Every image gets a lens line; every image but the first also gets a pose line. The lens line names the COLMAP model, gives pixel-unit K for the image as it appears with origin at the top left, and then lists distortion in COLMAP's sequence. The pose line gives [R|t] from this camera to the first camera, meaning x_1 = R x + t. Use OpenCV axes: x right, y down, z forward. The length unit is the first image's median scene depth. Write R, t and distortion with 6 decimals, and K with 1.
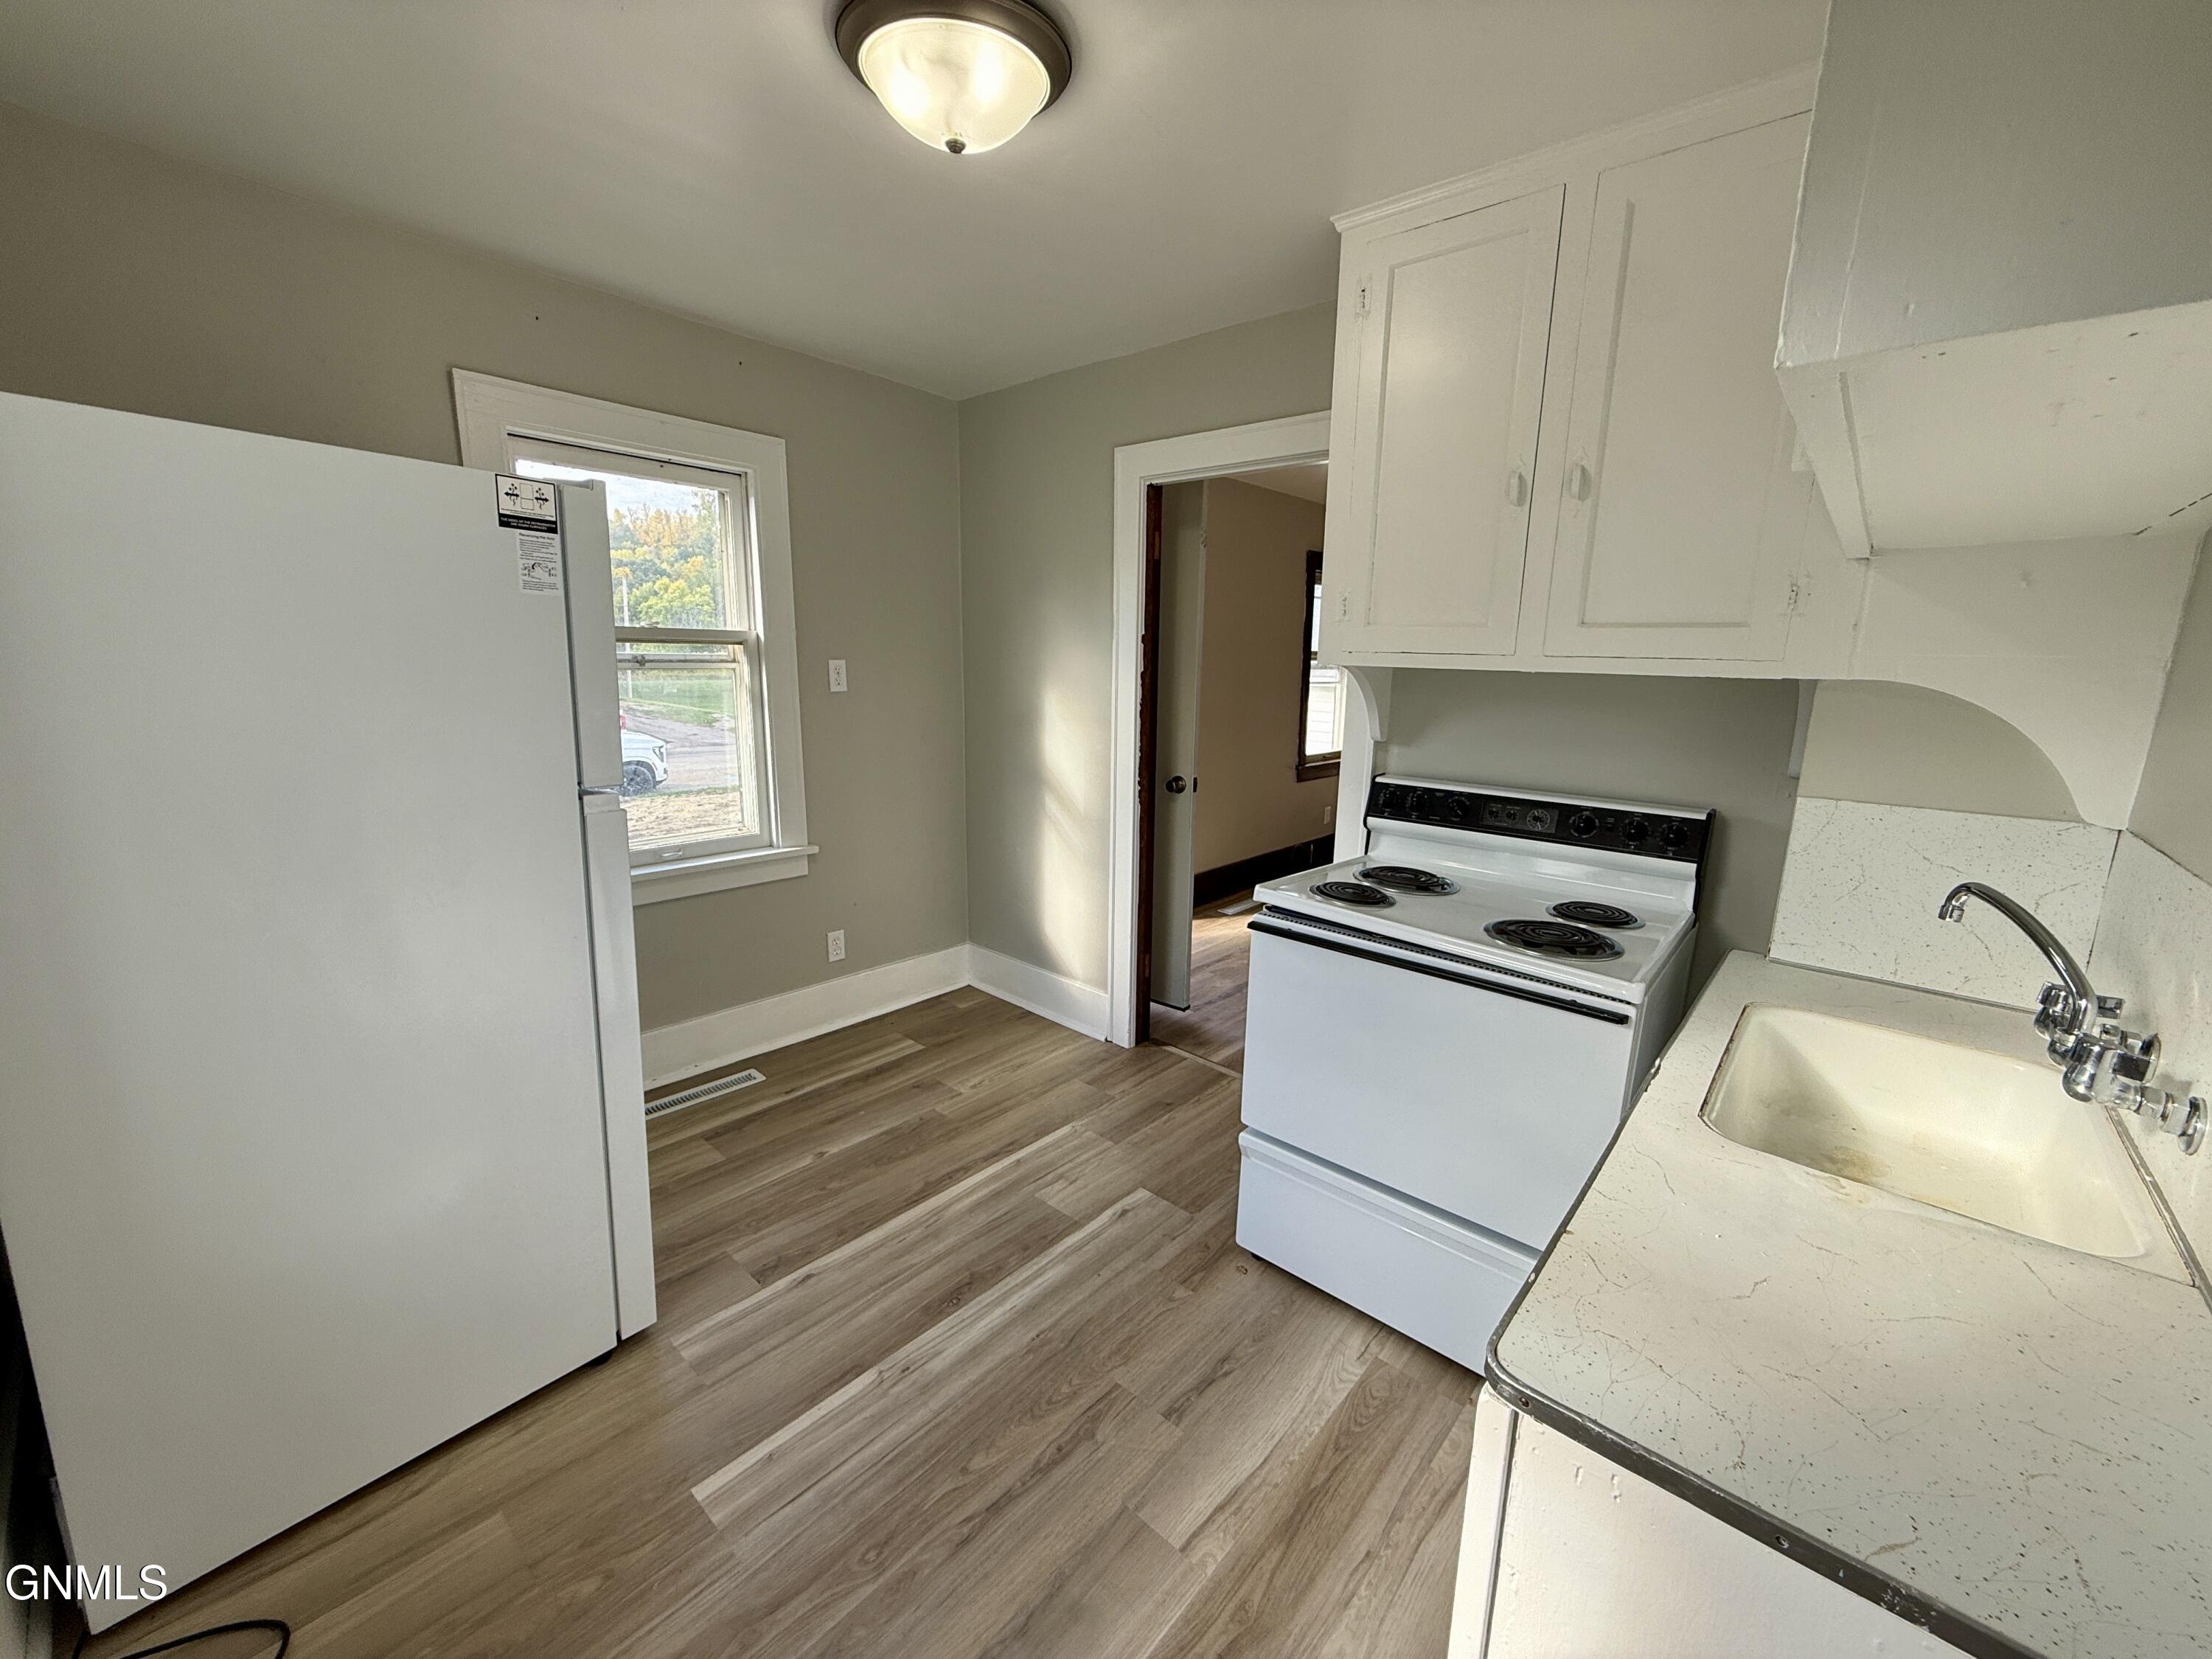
lens RADIAL K [[878.5, 0, 1102.0], [0, 878.5, 828.0], [0, 0, 1]] dist [-0.000187, -0.000197]
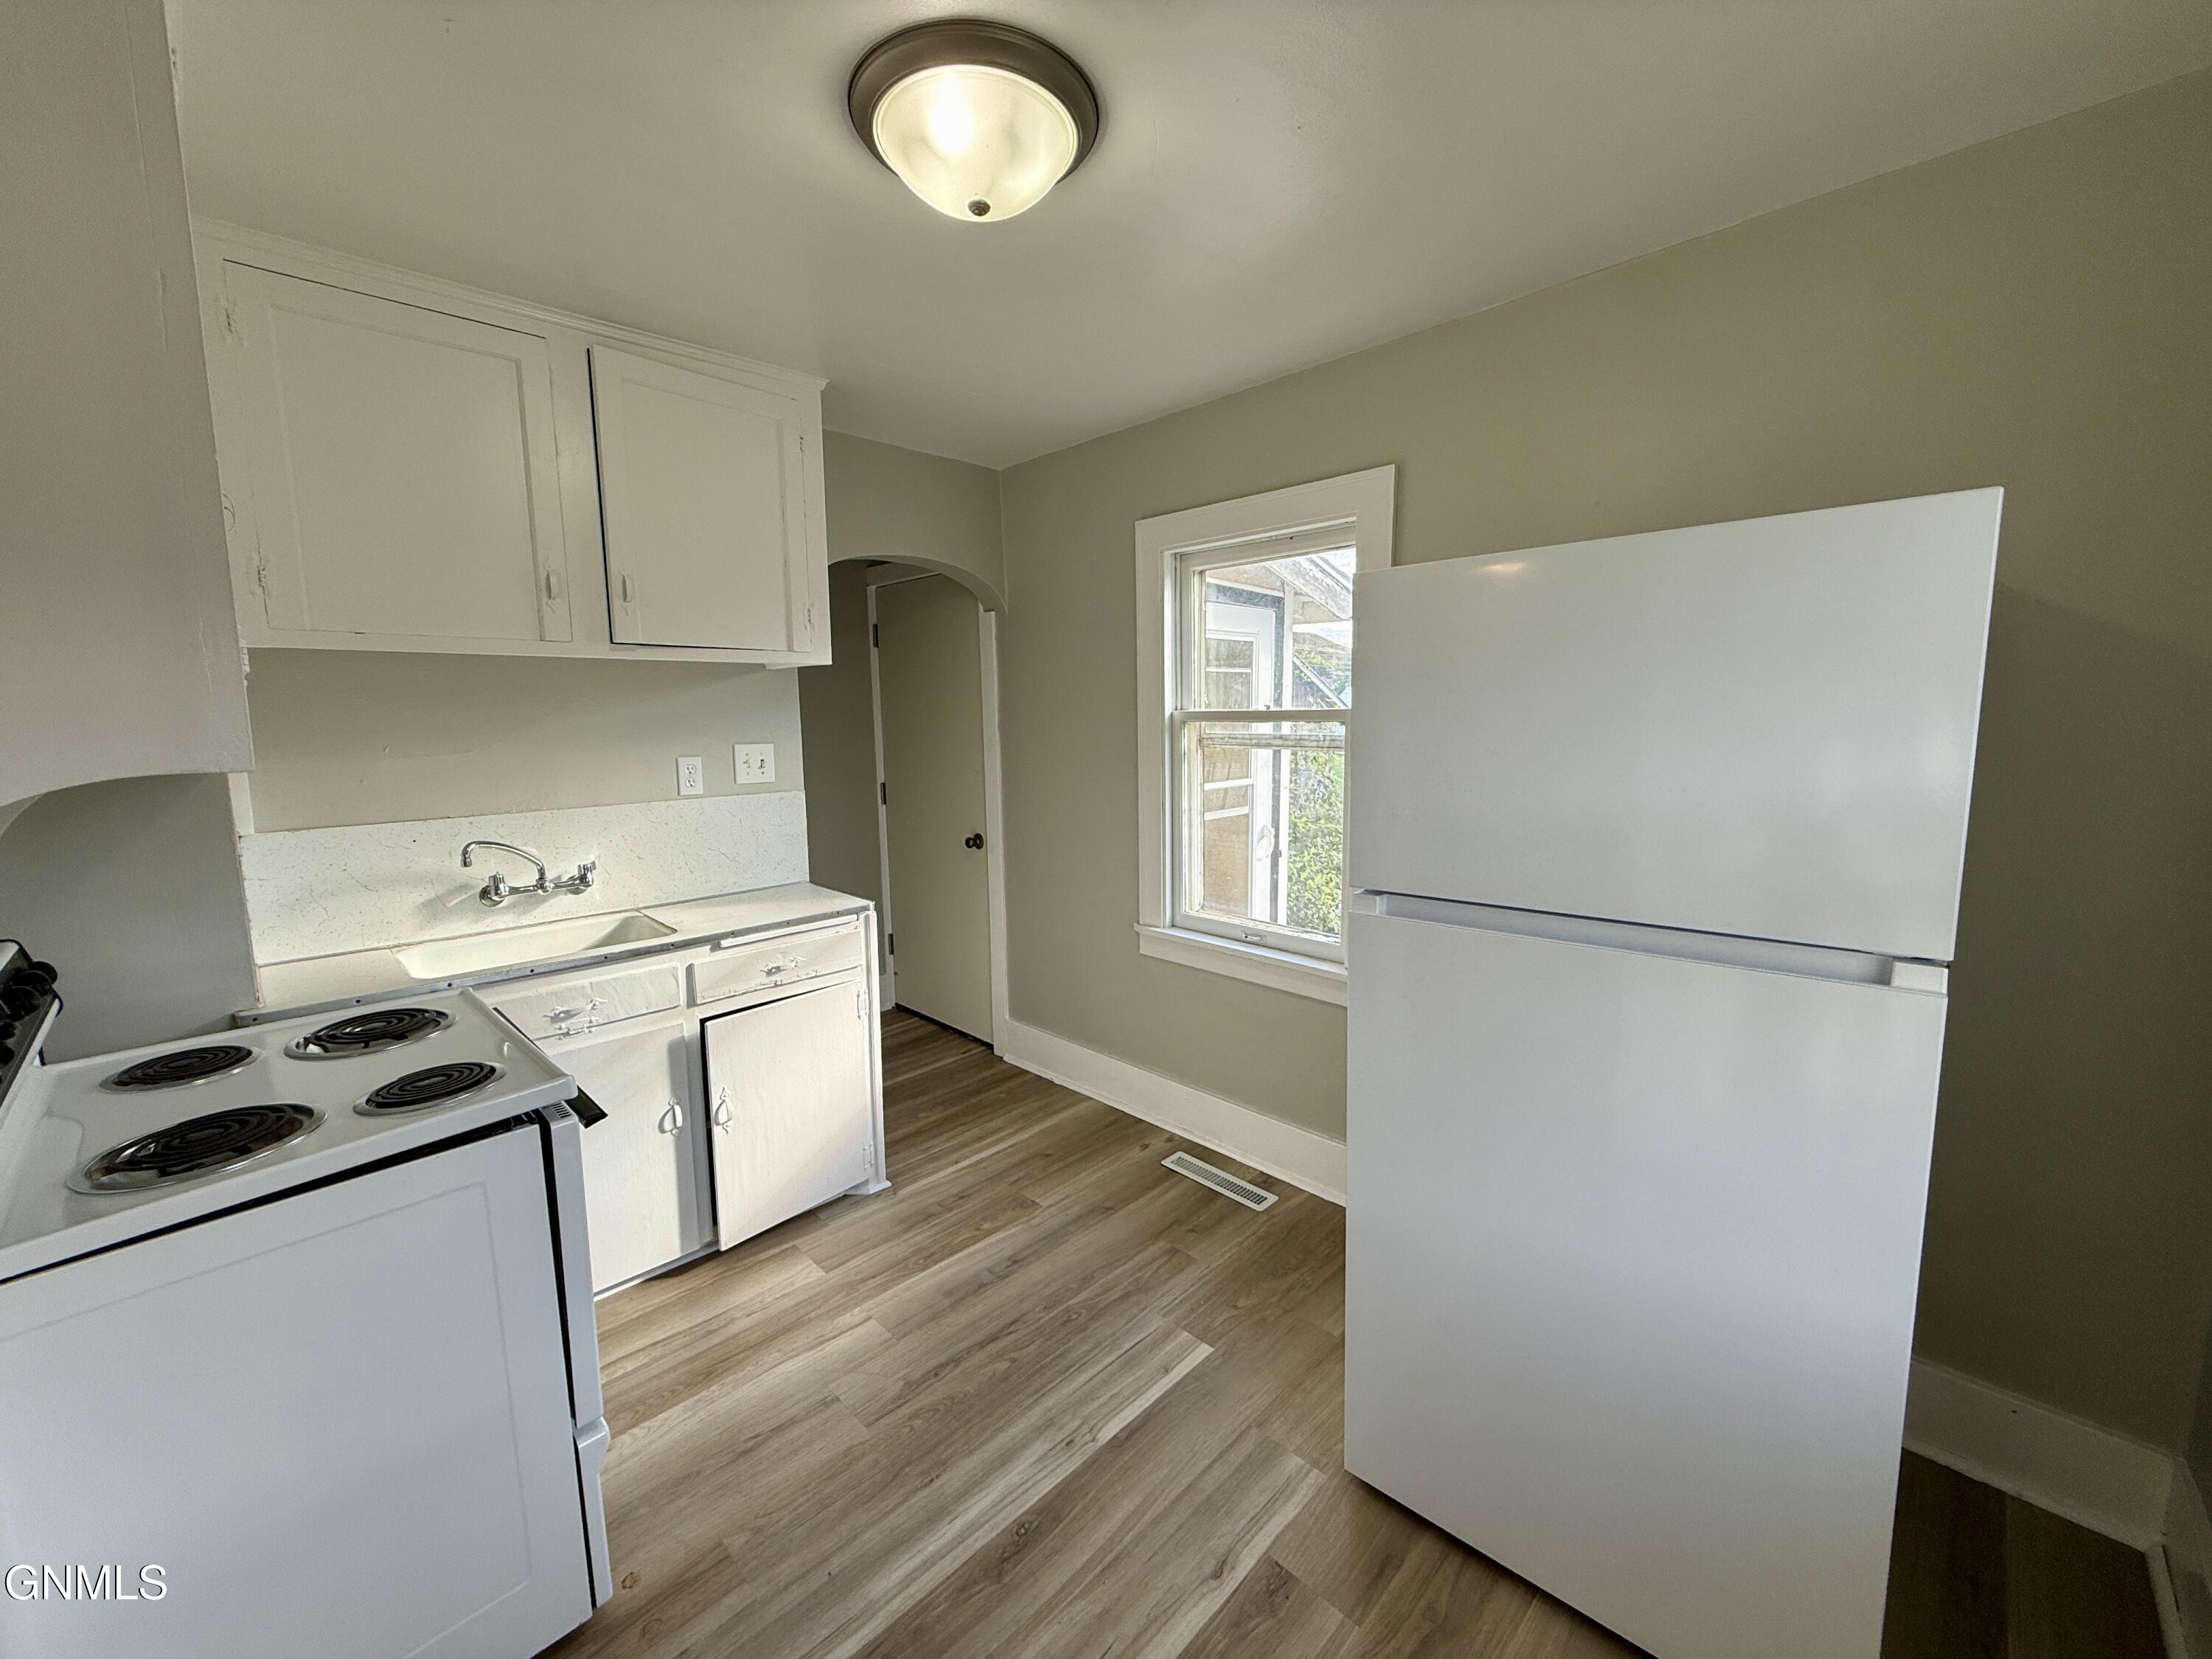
lens RADIAL K [[873.2, 0, 1108.6], [0, 873.2, 818.3], [0, 0, 1]] dist [-0.000314, -0.000075]
pose [[-0.998306, -0.026481, 0.051808, -0.313263], [-0.008549, 0.947521, 0.319578, -0.398679], [-0.057552, 0.318594, -0.946142, 1.789774]]
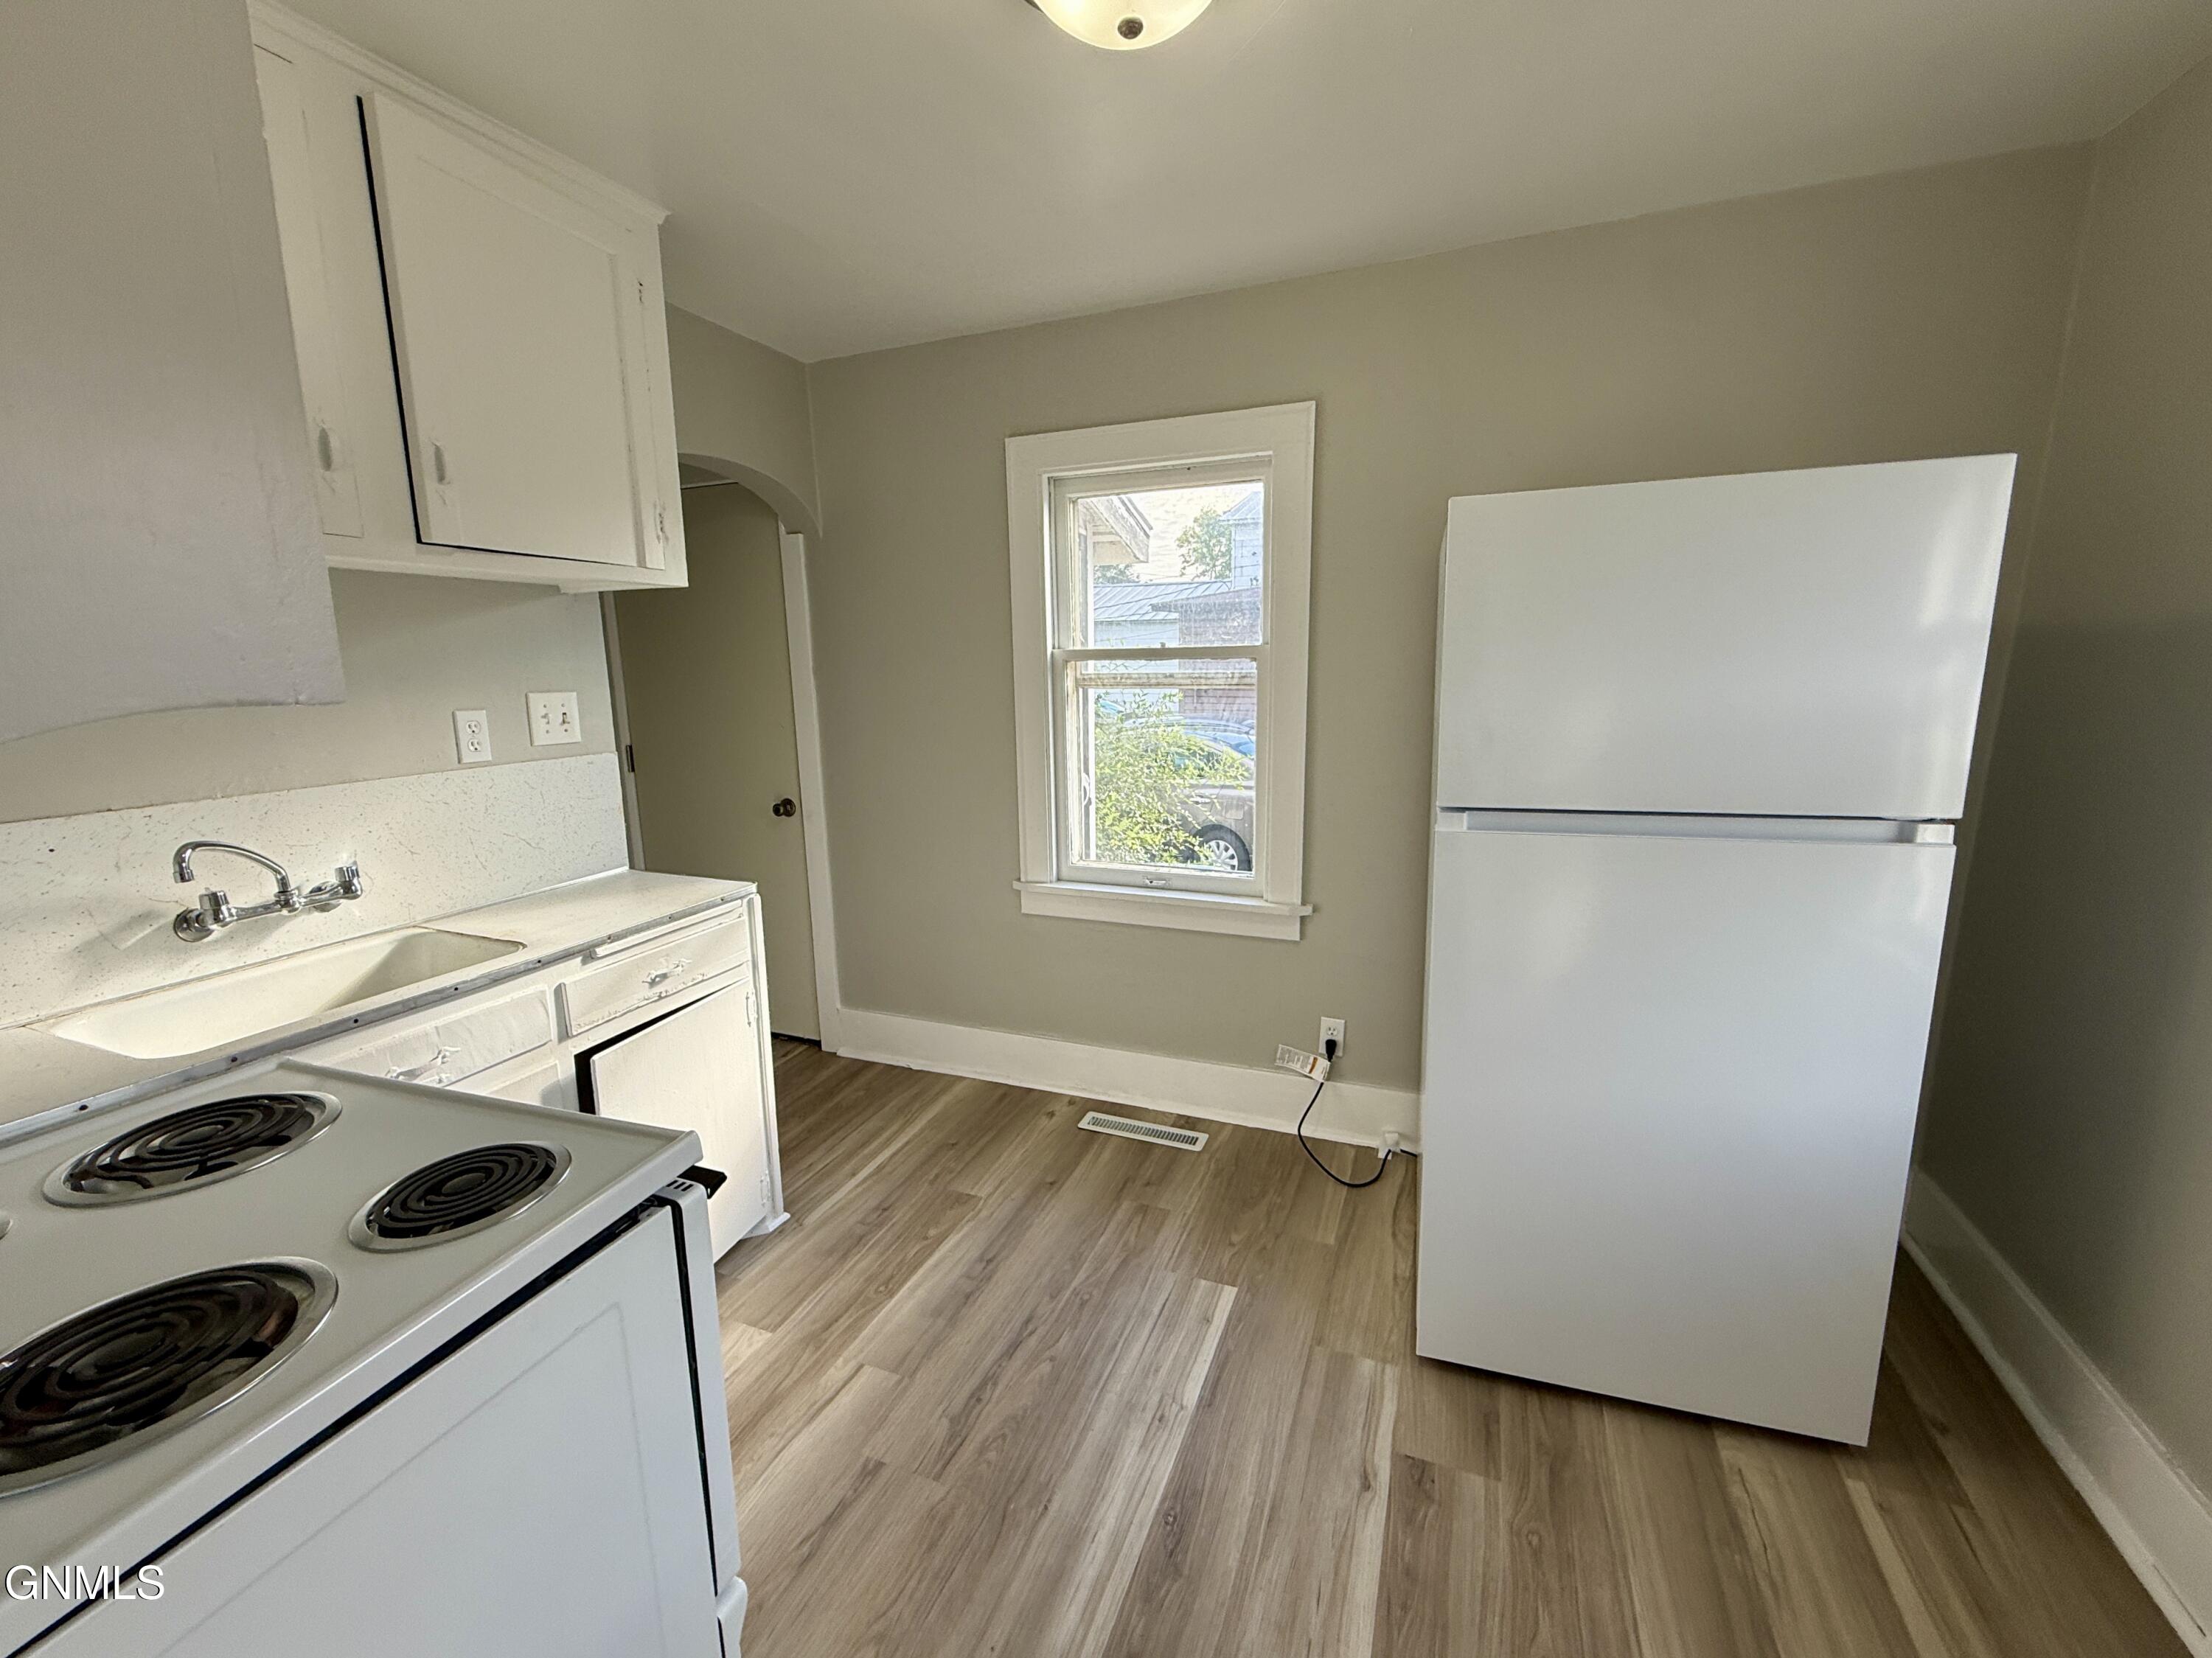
lens RADIAL K [[907.9, 0, 1104.1], [0, 907.9, 816.9], [0, 0, 1]] dist [-0.000045, -0.000234]
pose [[-0.940271, 0.042577, -0.337753, 0.145737], [-0.080294, 0.936418, 0.341576, -0.338766], [0.330822, 0.348294, -0.877068, 1.683922]]
